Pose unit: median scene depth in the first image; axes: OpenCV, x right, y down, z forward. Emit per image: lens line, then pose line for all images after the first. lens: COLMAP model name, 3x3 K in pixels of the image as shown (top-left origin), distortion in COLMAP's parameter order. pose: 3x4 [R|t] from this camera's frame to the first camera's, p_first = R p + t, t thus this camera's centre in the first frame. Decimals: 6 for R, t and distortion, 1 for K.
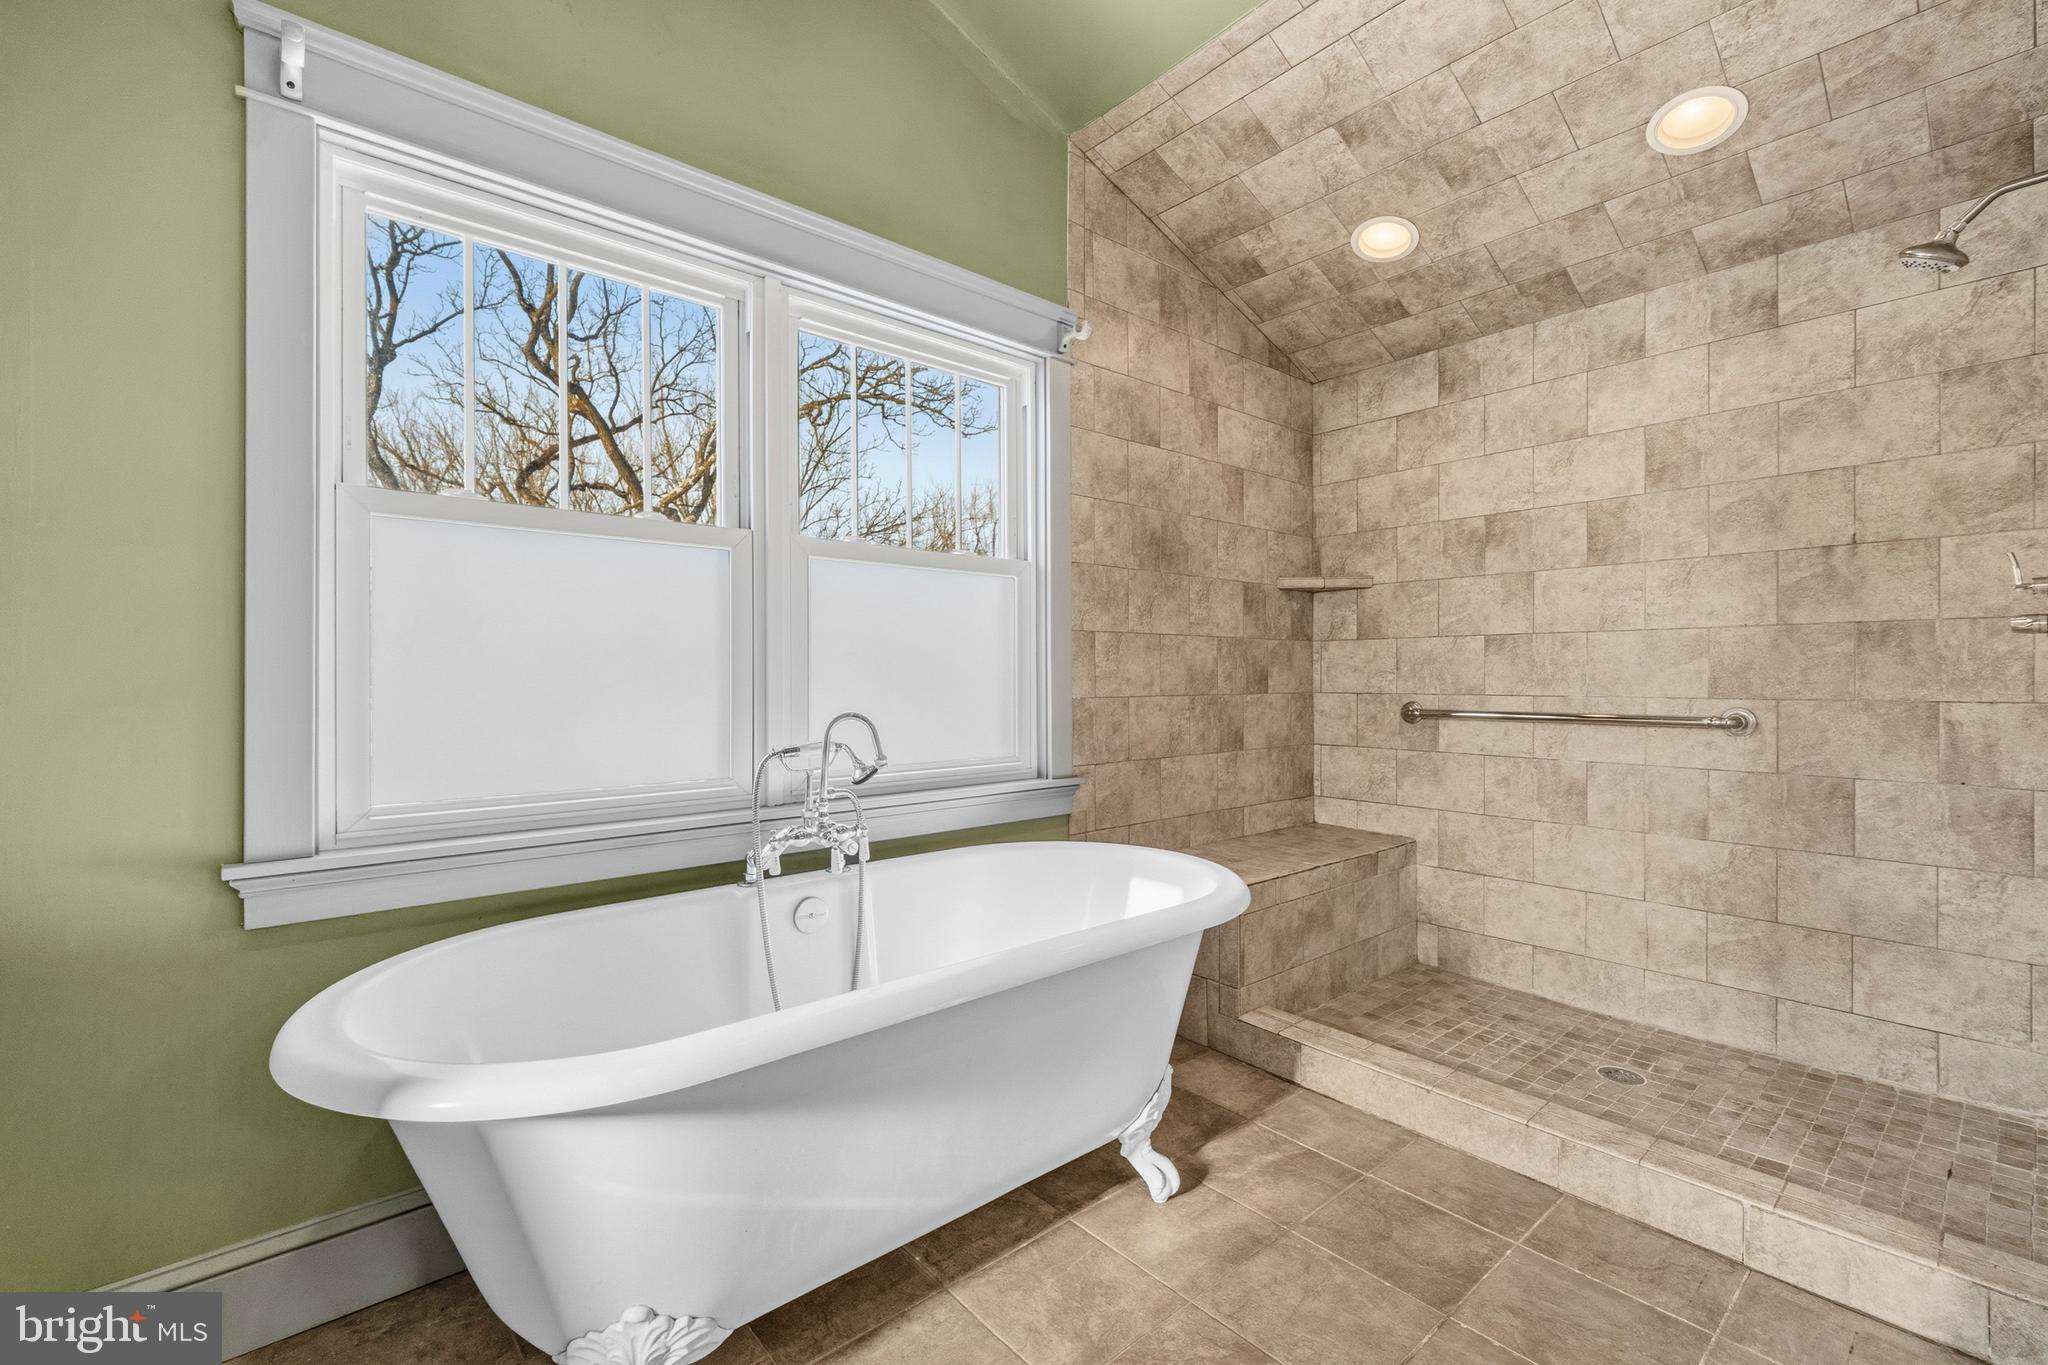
lens RADIAL K [[883.1, 0, 1013.9], [0, 883.1, 675.9], [0, 0, 1]] dist [0.000324, -0.000255]
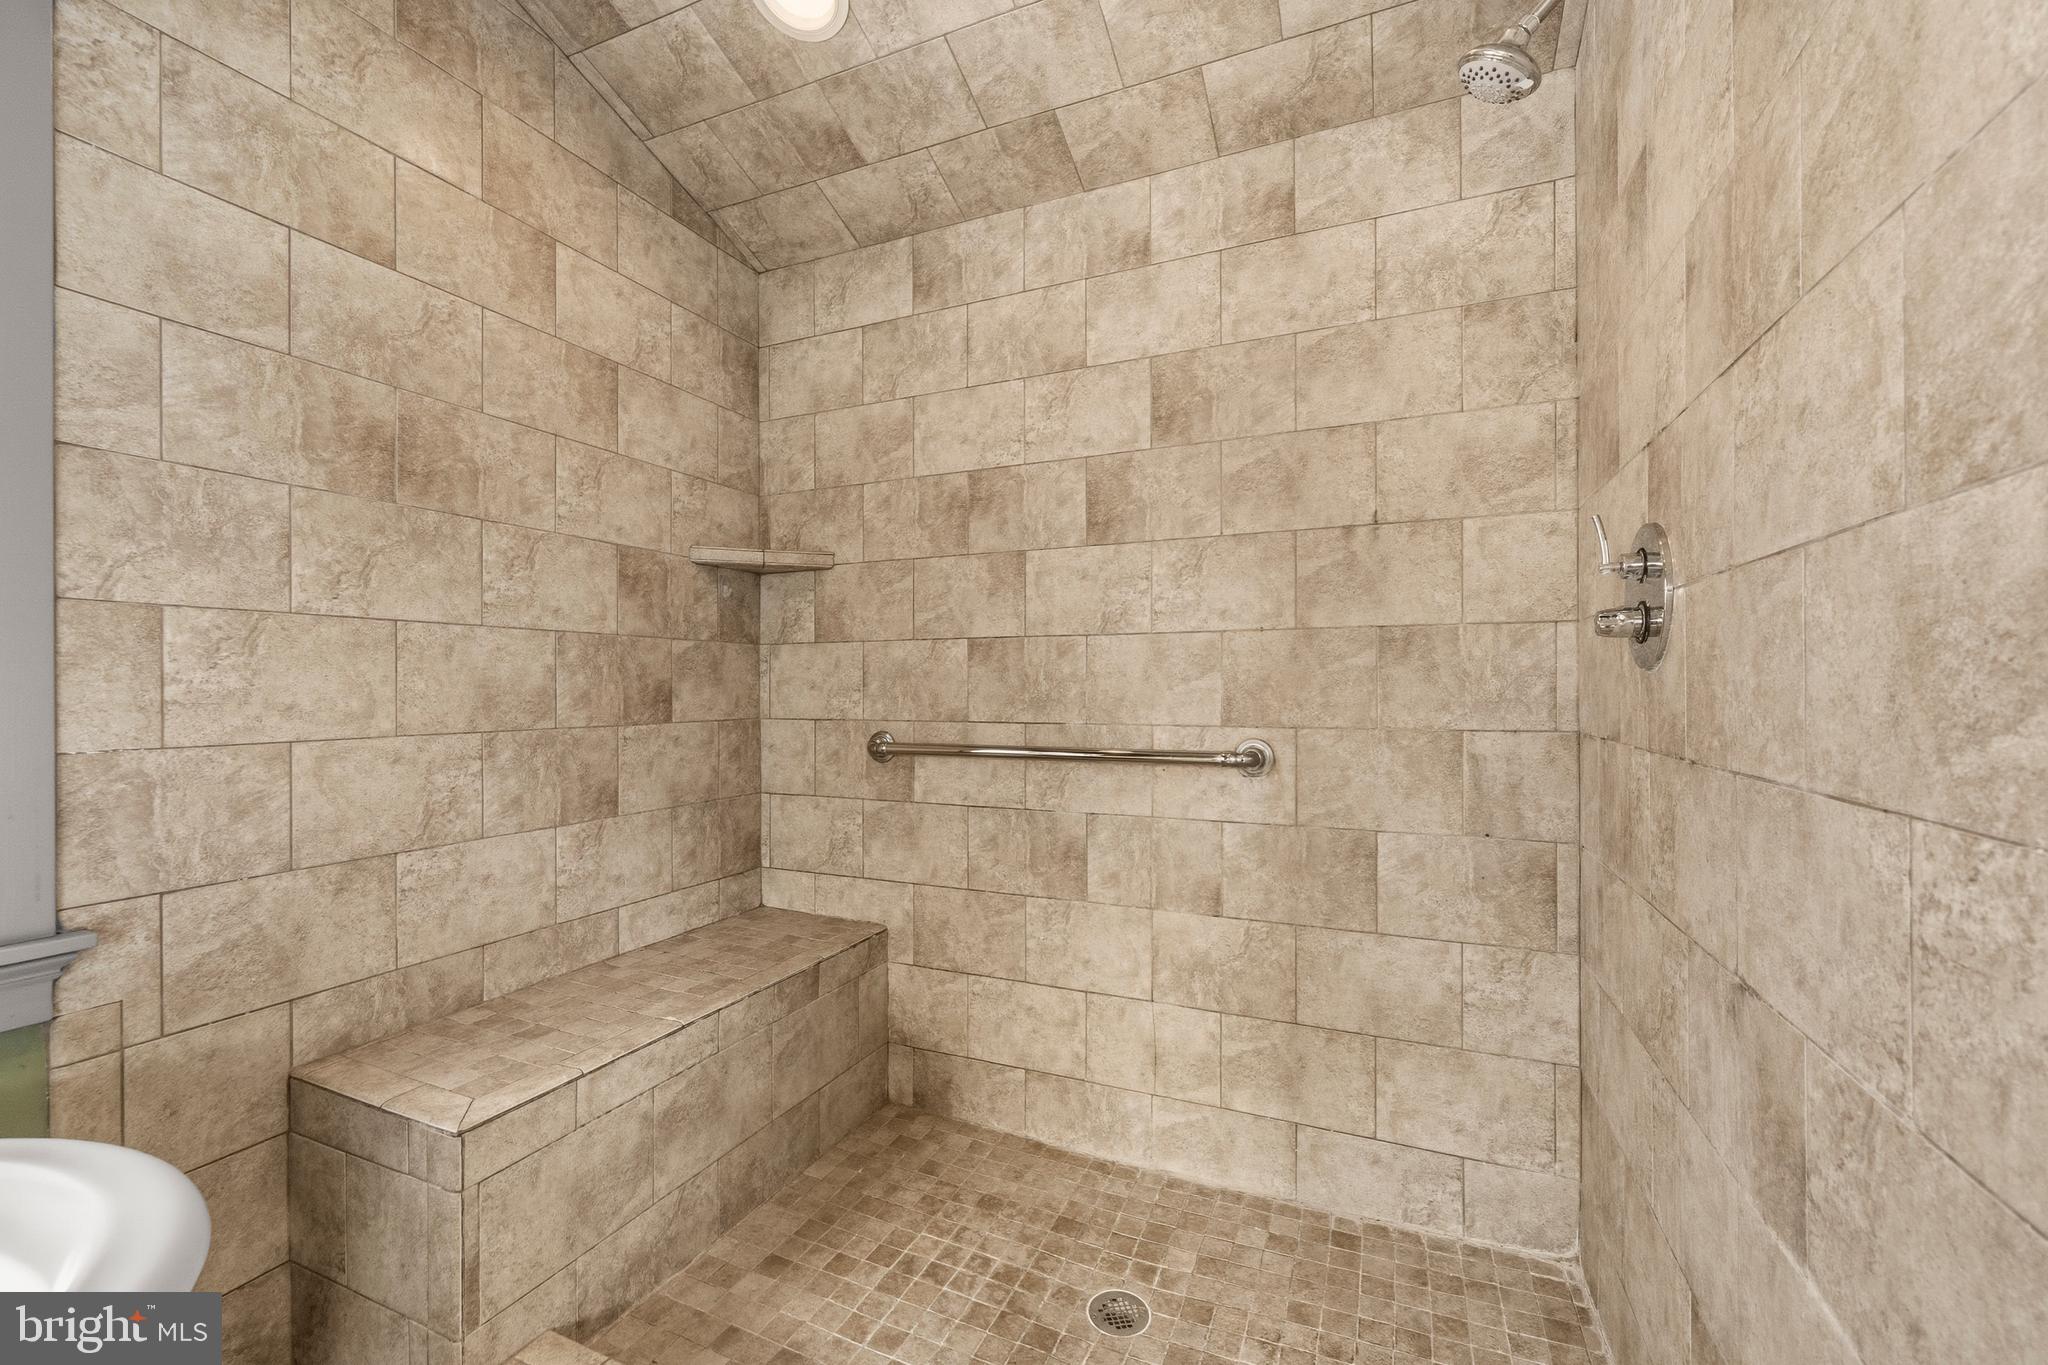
lens RADIAL K [[842.4, 0, 1023.8], [0, 842.4, 679.1], [0, 0, 1]] dist [-0.000728, -0.000091]
pose [[0.899083, 0.003430, 0.437766, 0.310333], [0.000836, 0.999954, -0.009552, -0.007304], [-0.437778, 0.008954, 0.899038, 0.414160]]
